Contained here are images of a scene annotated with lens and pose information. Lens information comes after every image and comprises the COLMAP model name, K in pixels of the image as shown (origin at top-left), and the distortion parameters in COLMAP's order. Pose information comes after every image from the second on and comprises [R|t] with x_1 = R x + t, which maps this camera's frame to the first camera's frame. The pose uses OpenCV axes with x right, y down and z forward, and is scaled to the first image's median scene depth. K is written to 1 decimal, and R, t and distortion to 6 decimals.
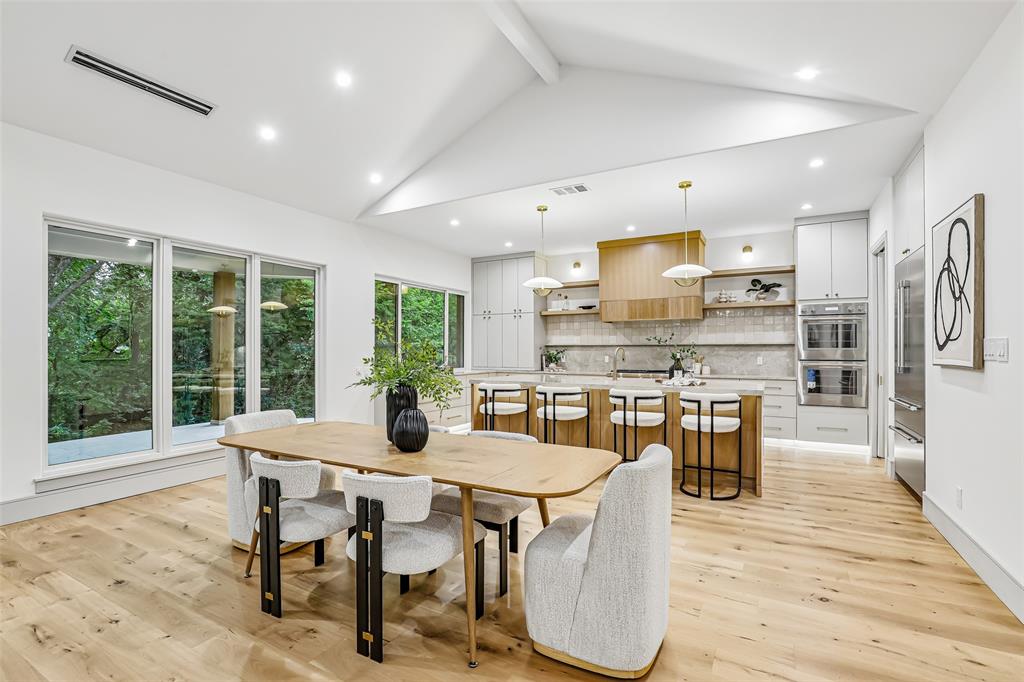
lens RADIAL K [[469.9, 0, 520.4], [0, 469.9, 344.0], [0, 0, 1]] dist [-0.002241, -0.000144]
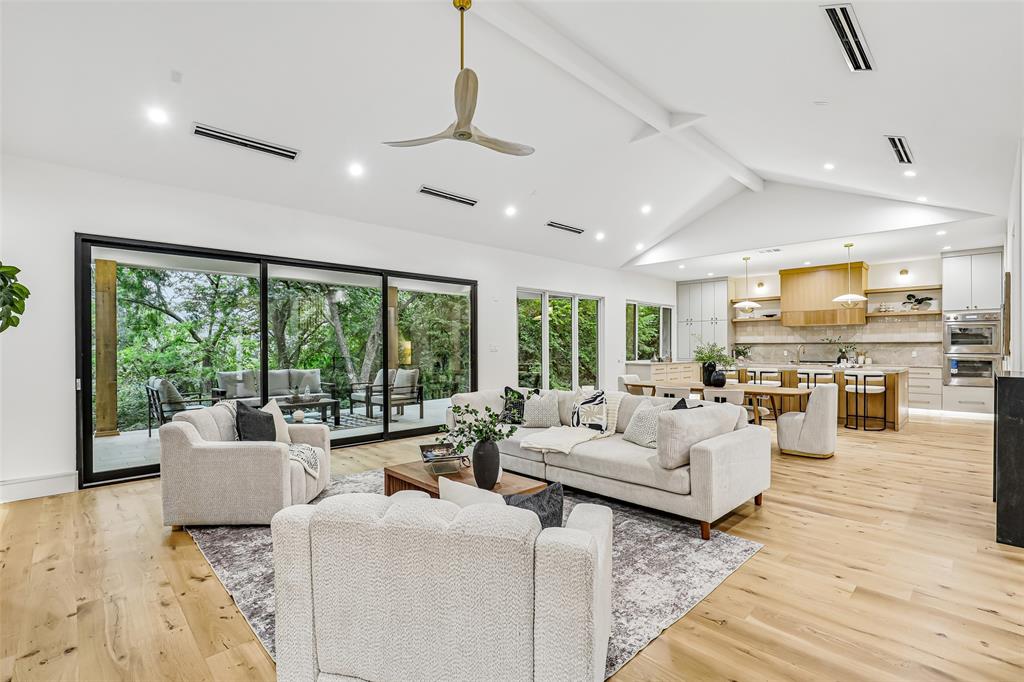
lens RADIAL K [[464.6, 0, 508.9], [0, 464.6, 347.6], [0, 0, 1]] dist [-0.030206, 0.010222]
pose [[0.950494, -0.001485, -0.310740, -0.202065], [0.006247, 0.999878, 0.014328, -0.010173], [0.310681, -0.015560, 0.950387, -0.642683]]
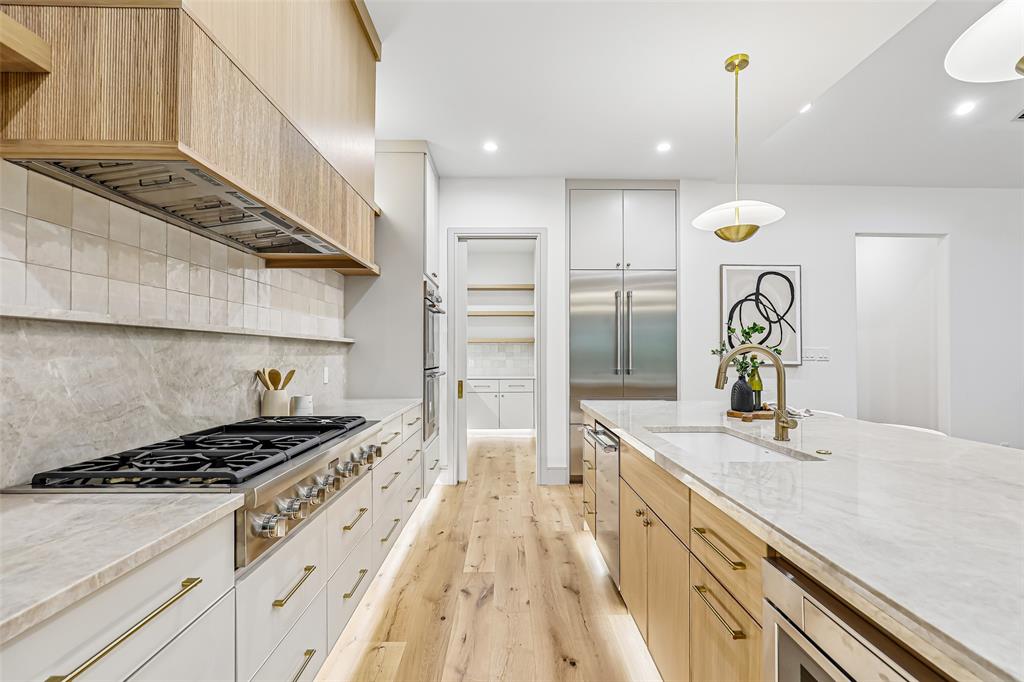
lens RADIAL K [[474.4, 0, 506.1], [0, 474.4, 348.3], [0, 0, 1]] dist [0.000354, 0.000056]
pose [[-0.495501, 0.010054, 0.868549, -0.004627], [-0.012984, 0.999736, -0.018980, 0.015530], [-0.868510, -0.020682, -0.495239, 1.112768]]
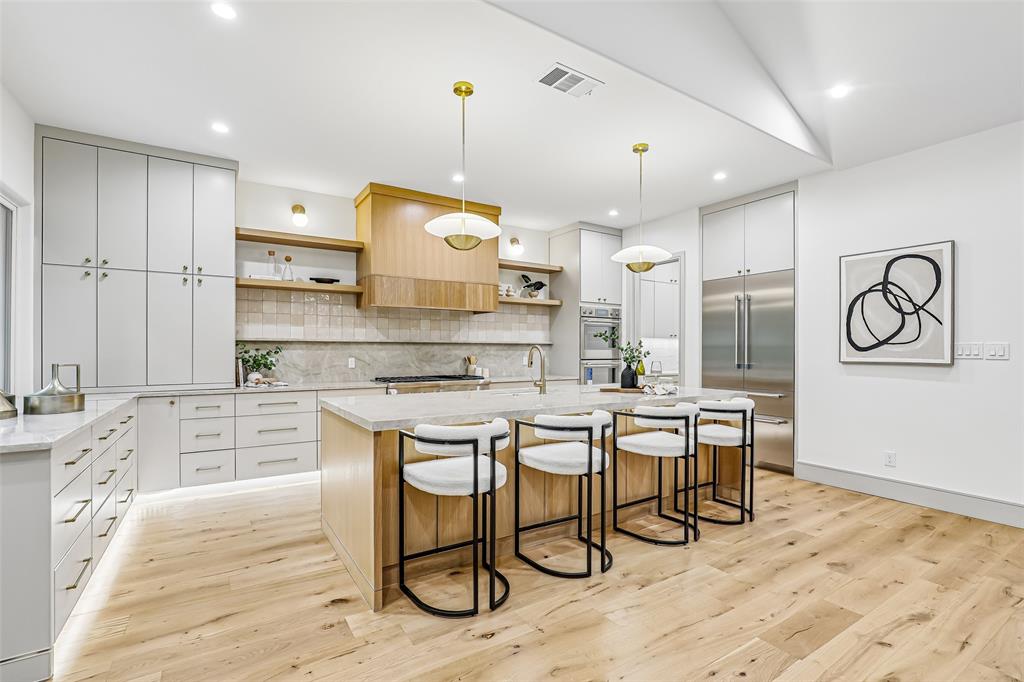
lens RADIAL K [[462.6, 0, 511.7], [0, 462.6, 348.1], [0, 0, 1]] dist [-0.021600, 0.006688]
pose [[0.479023, 0.003755, 0.877794, -0.334875], [-0.013854, 0.999899, 0.003283, 0.007282], [-0.877693, -0.013733, 0.479026, 0.592630]]
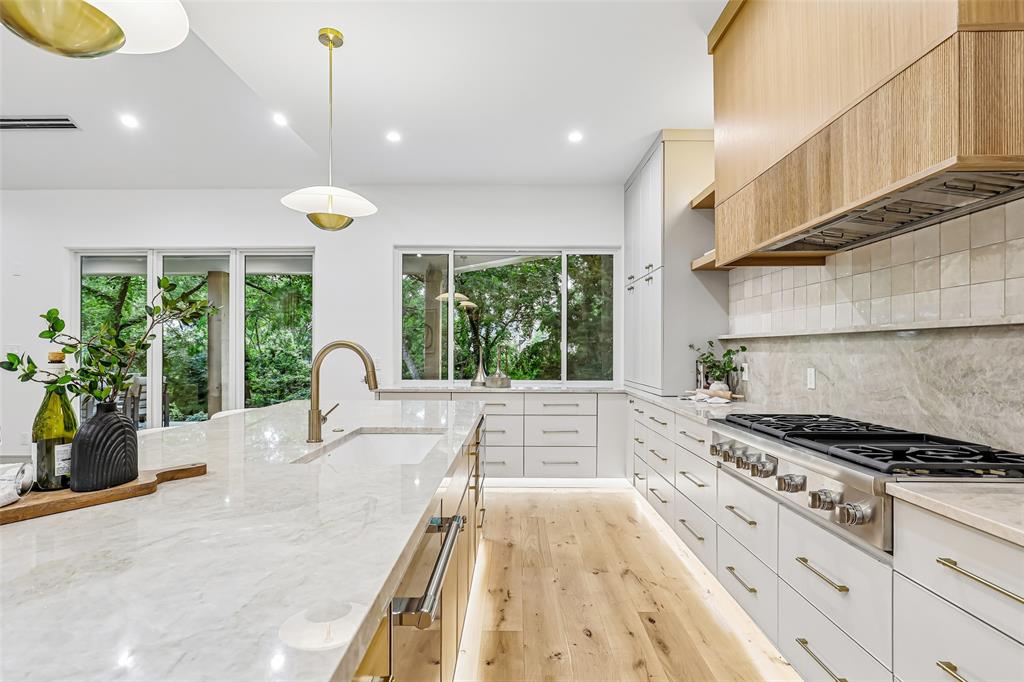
lens RADIAL K [[509.6, 0, 501.1], [0, 509.6, 347.2], [0, 0, 1]] dist [-0.002244, -0.000420]
pose [[0.467938, -0.003265, -0.883755, 0.474955], [0.009369, 0.999955, 0.001266, 0.010065], [0.883711, -0.008872, 0.467948, 0.780267]]
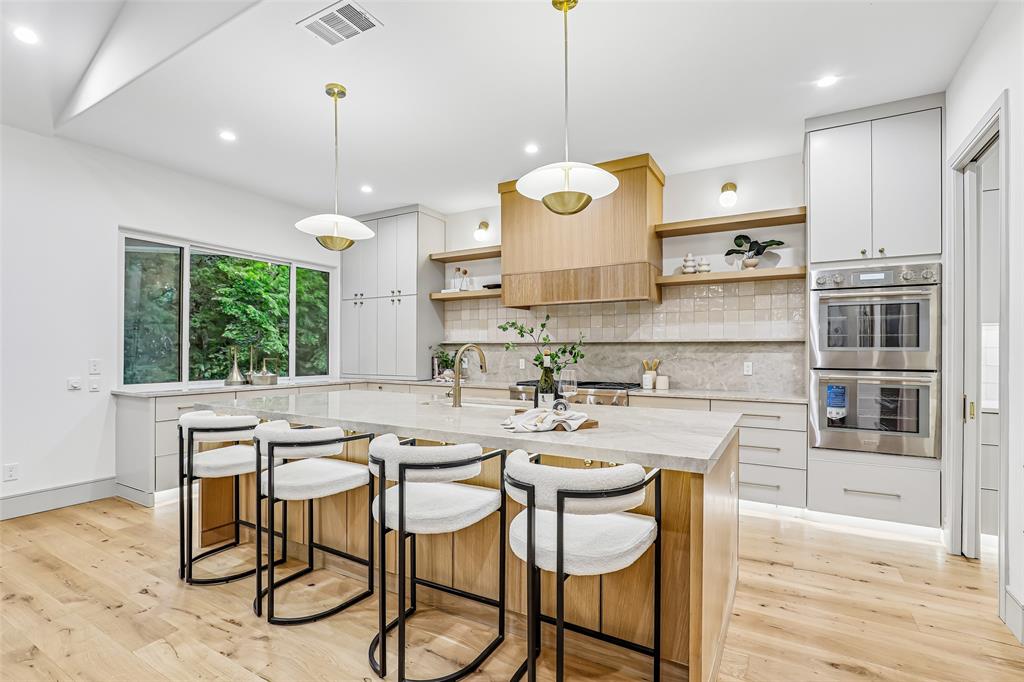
lens RADIAL K [[483.4, 0, 516.9], [0, 483.4, 346.4], [0, 0, 1]] dist [-0.002364, 0.000105]
pose [[0.999795, 0.002883, -0.020064, 0.229178], [-0.002810, 0.999989, 0.003676, 0.005799], [0.020074, -0.003618, 0.999792, 0.377636]]
